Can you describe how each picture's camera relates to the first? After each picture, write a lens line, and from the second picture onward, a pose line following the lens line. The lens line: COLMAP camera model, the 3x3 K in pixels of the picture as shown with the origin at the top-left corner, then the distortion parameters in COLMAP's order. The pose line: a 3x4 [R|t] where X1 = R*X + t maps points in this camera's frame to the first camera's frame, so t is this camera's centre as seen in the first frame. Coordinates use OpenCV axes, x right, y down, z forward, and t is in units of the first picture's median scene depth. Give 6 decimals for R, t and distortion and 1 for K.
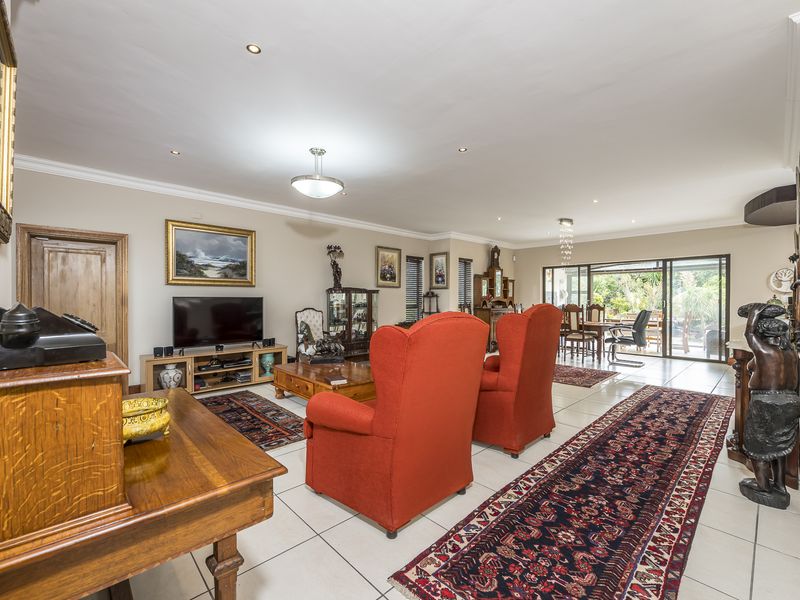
lens RADIAL K [[352.3, 0, 400.5], [0, 352.3, 298.6], [0, 0, 1]] dist [-0.003270, 0.000498]
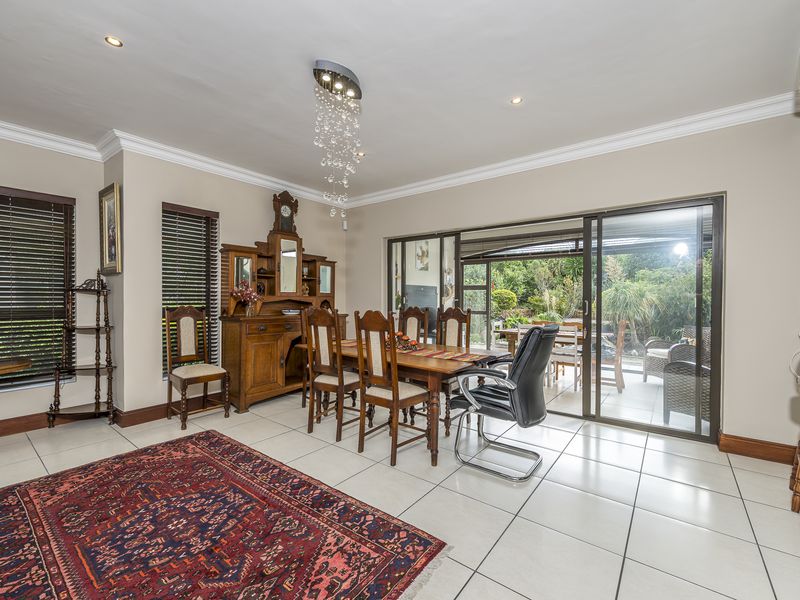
lens RADIAL K [[352.3, 0, 398.1], [0, 352.3, 297.9], [0, 0, 1]] dist [-0.003270, 0.000498]
pose [[0.988376, 0.001558, 0.152024, 0.492594], [-0.001758, 0.999998, 0.001176, 0.002893], [-0.152022, -0.001430, 0.988376, 0.657202]]
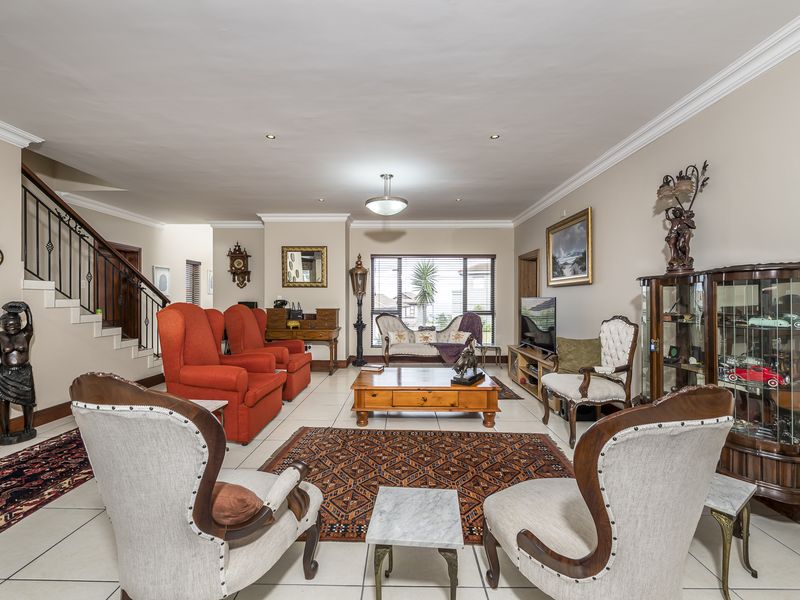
lens RADIAL K [[352.3, 0, 400.0], [0, 352.3, 298.5], [0, 0, 1]] dist [-0.003270, 0.000498]
pose [[-0.689462, -0.004512, -0.724308, 0.332021], [-0.000059, 0.999981, -0.006174, 0.002564], [0.724322, -0.004214, -0.689449, 1.021796]]
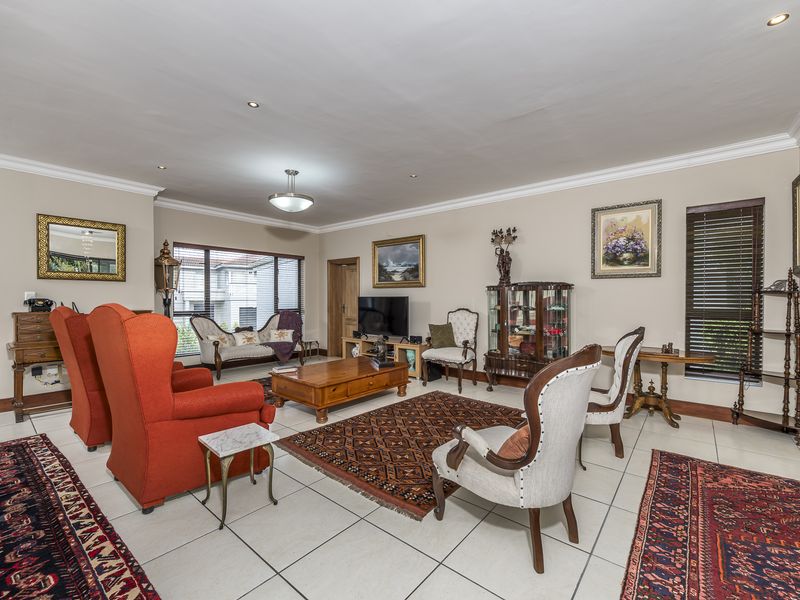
lens RADIAL K [[352.3, 0, 399.7], [0, 352.3, 298.6], [0, 0, 1]] dist [-0.003270, 0.000498]
pose [[0.123008, 0.001406, -0.992405, 0.536867], [0.001445, 0.999998, 0.001595, 0.000222], [0.992405, -0.001631, 0.123006, 0.665730]]
